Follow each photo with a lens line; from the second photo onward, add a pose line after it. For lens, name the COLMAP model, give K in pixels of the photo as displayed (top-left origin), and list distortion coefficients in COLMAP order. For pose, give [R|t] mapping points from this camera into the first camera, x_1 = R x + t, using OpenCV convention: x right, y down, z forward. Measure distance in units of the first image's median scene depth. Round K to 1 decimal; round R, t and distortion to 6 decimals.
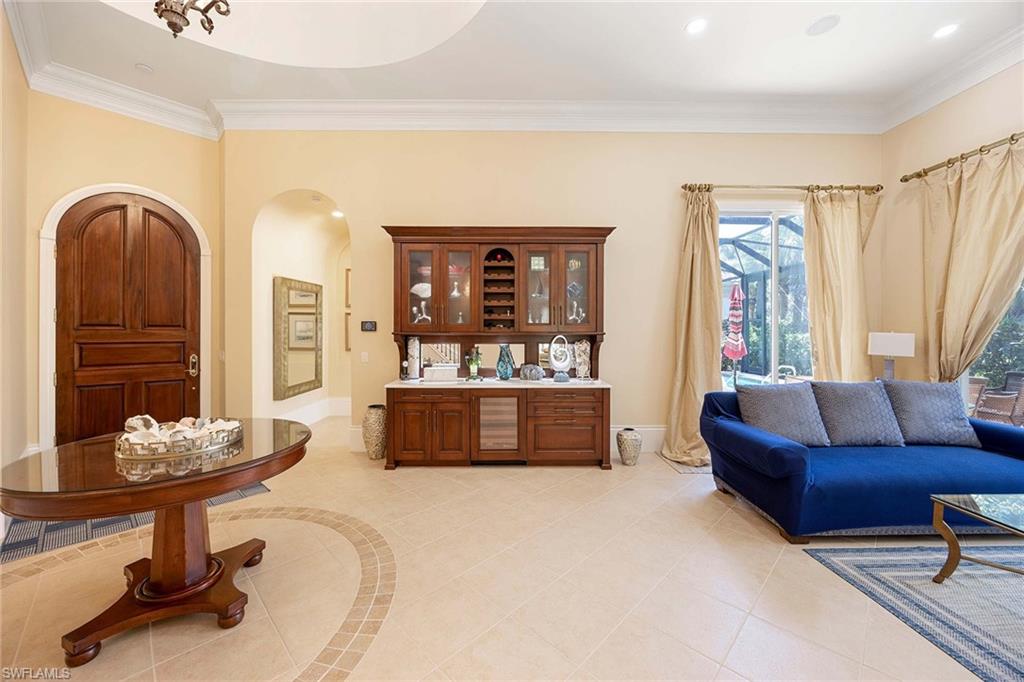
lens RADIAL K [[392.4, 0, 513.5], [0, 392.4, 329.2], [0, 0, 1]] dist [-0.001785, -0.000167]
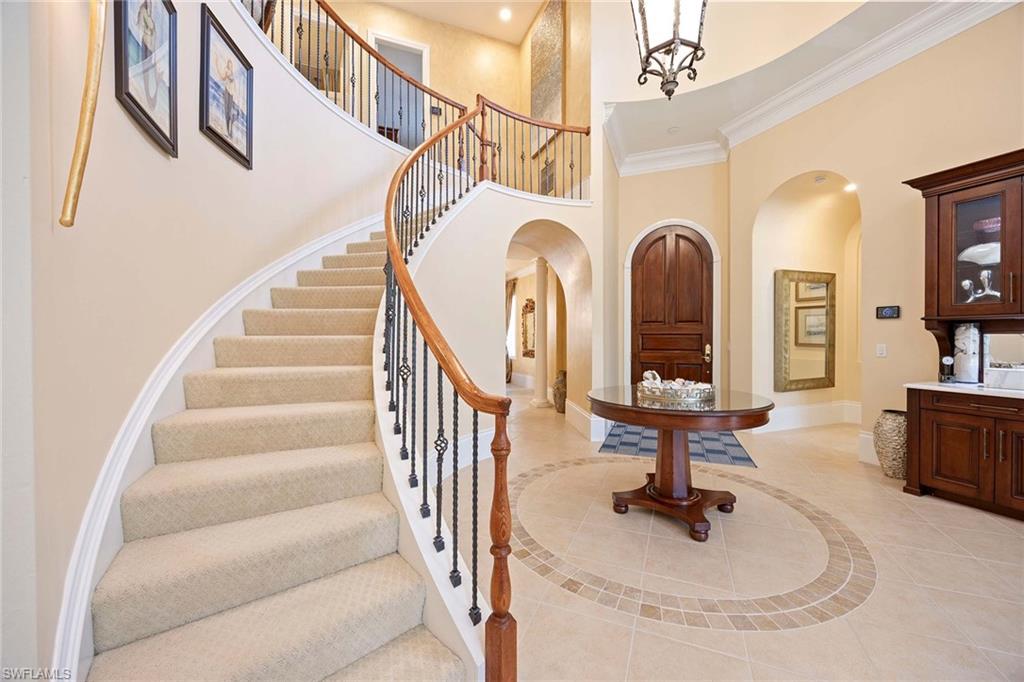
lens RADIAL K [[390.1, 0, 509.9], [0, 390.1, 335.5], [0, 0, 1]] dist [-0.001155, -0.000207]
pose [[0.357975, -0.002328, -0.933728, 0.108219], [0.002828, 0.999995, -0.001409, 0.042265], [0.933727, -0.002136, 0.357980, -0.009142]]
